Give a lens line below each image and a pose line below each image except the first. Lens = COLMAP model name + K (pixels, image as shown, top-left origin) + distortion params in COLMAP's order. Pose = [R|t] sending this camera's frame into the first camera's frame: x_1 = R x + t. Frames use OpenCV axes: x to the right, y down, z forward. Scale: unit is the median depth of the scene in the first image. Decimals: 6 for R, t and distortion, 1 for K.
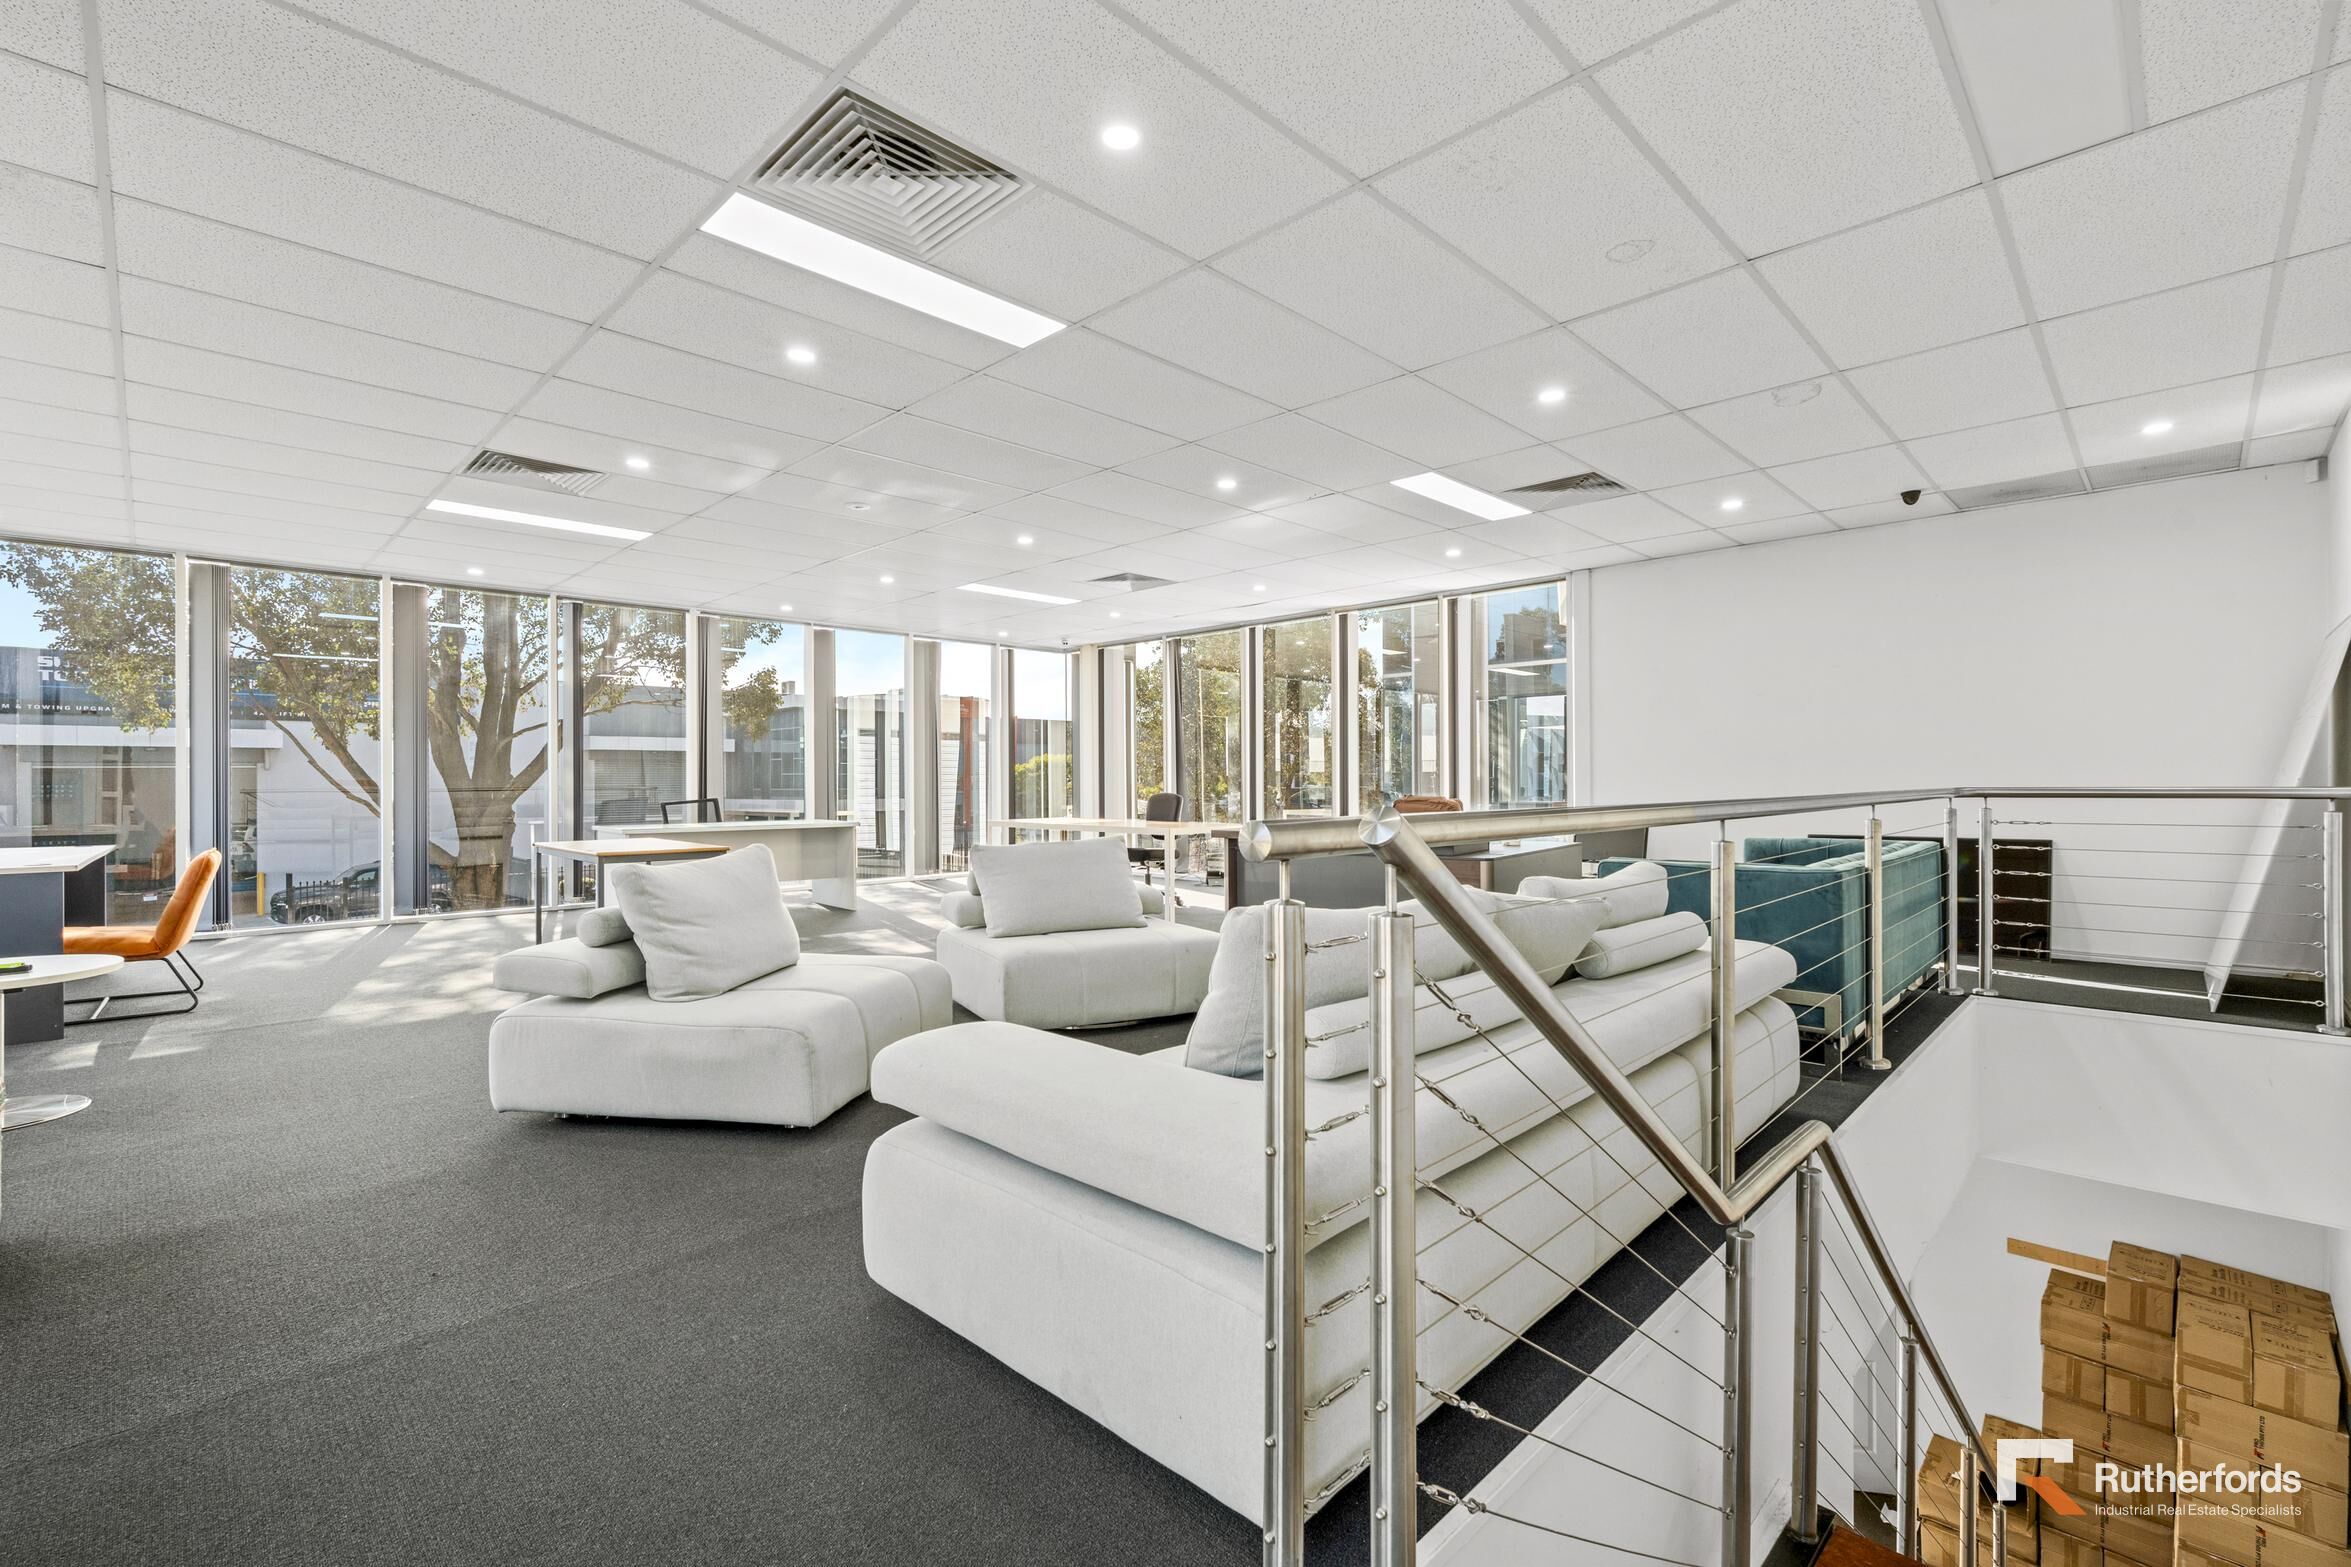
lens RADIAL K [[1062.3, 0, 1175.5], [0, 1062.3, 783.5], [0, 0, 1]] dist [-0.003862, -0.000035]
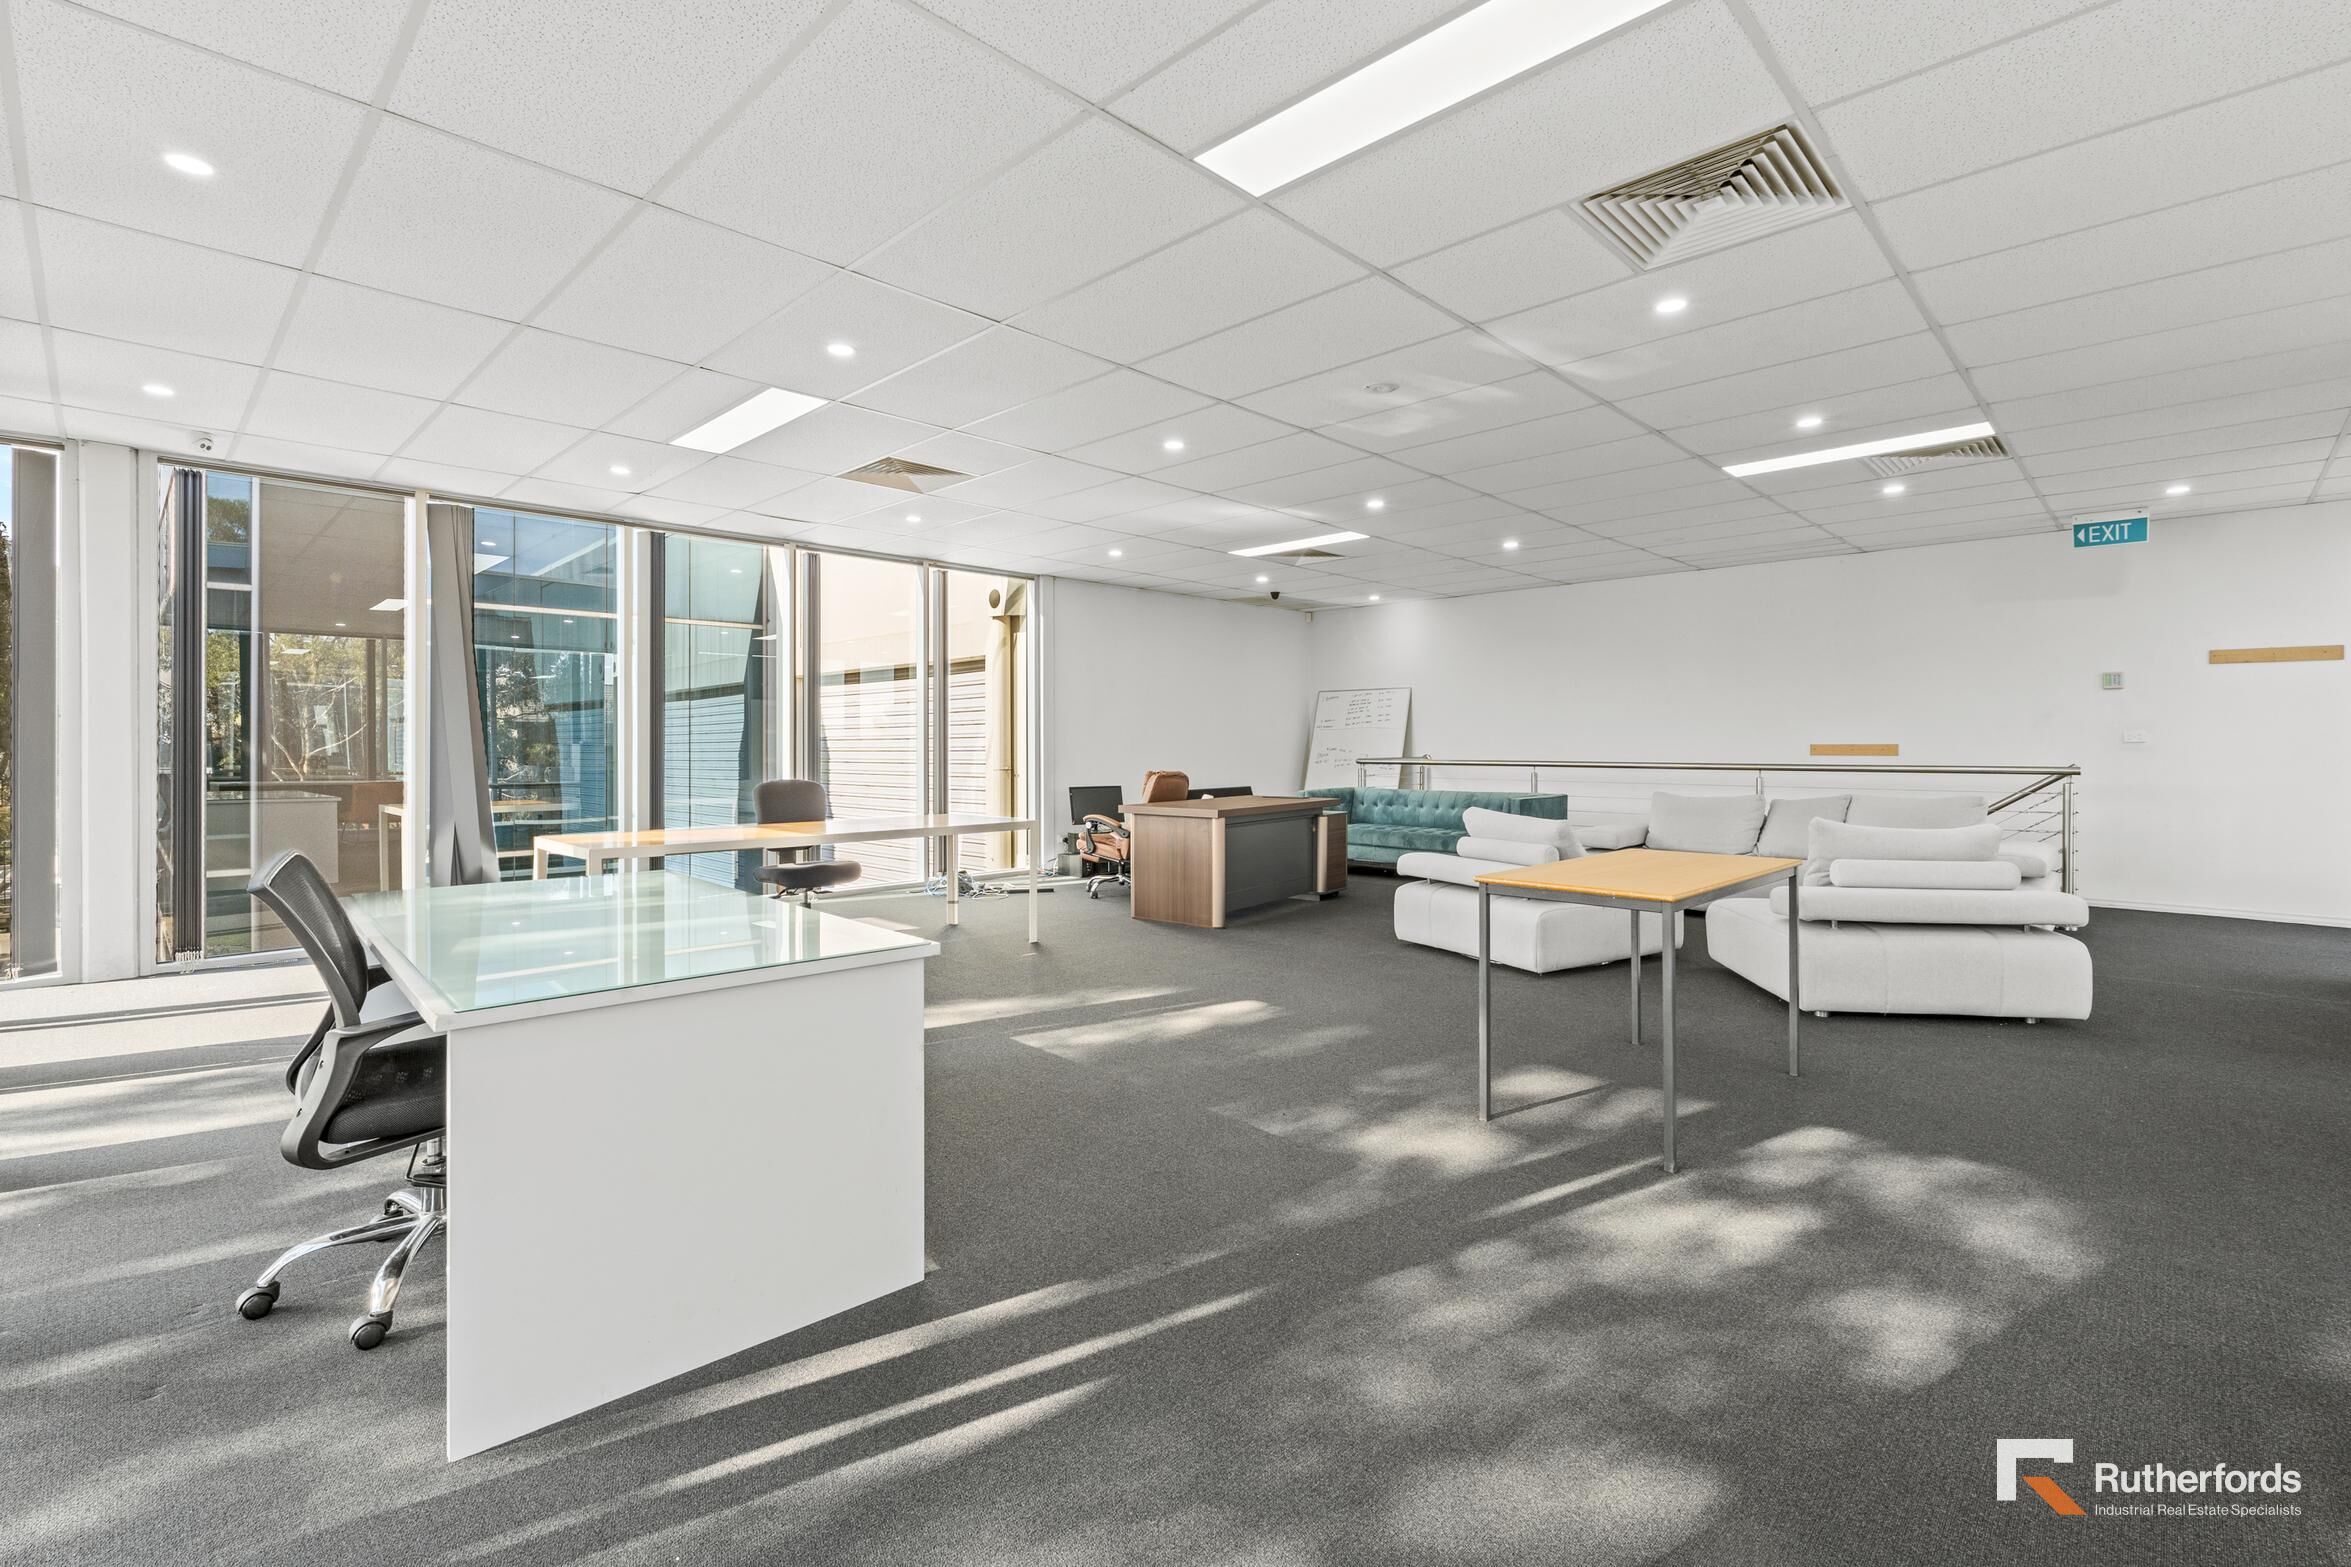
lens RADIAL K [[1037.2, 0, 1167.1], [0, 1037.2, 741.8], [0, 0, 1]] dist [-0.003847, -0.000358]
pose [[0.025489, -0.003408, 0.999669, -0.691972], [0.006877, 0.999971, 0.003234, -0.015051], [-0.999651, 0.006792, 0.025512, 0.762534]]
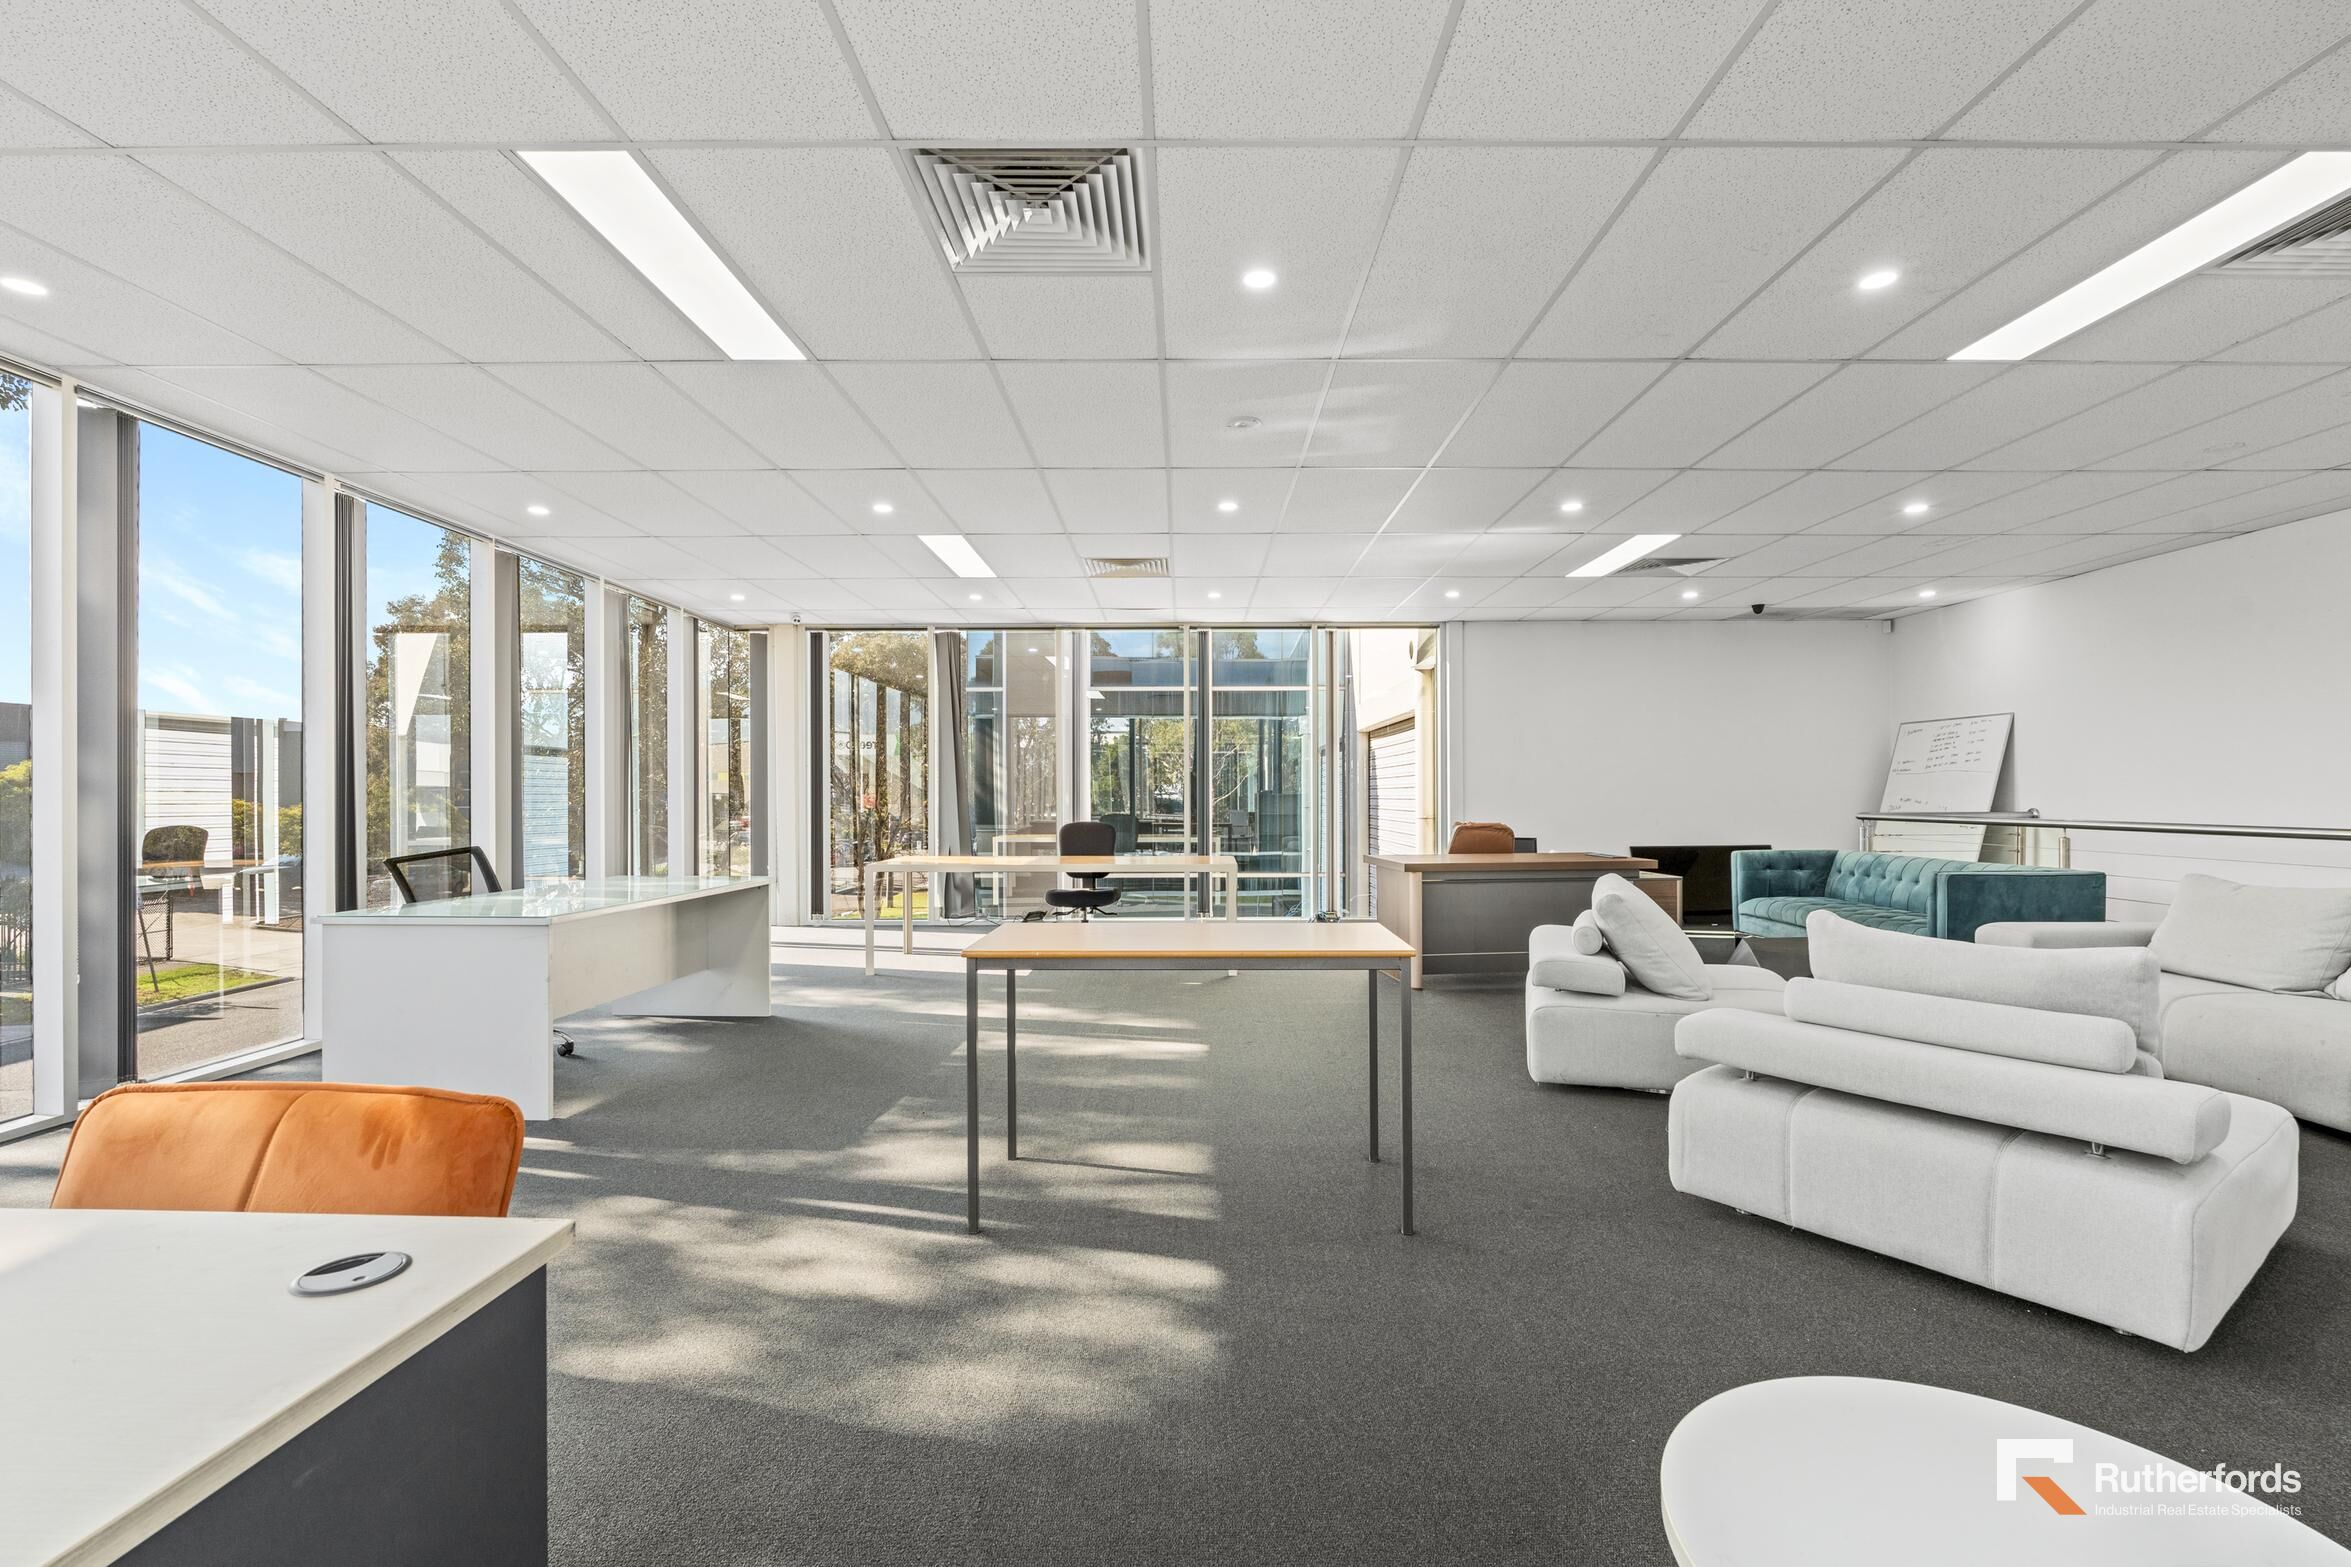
lens RADIAL K [[1019.1, 0, 1175.5], [0, 1019.1, 783.5], [0, 0, 1]] dist [-0.002731, -0.000003]
pose [[0.727935, 0.000836, 0.685645, -0.540404], [0.007503, 0.999930, -0.009185, -0.012324], [-0.685605, 0.011831, 0.727878, 0.366366]]
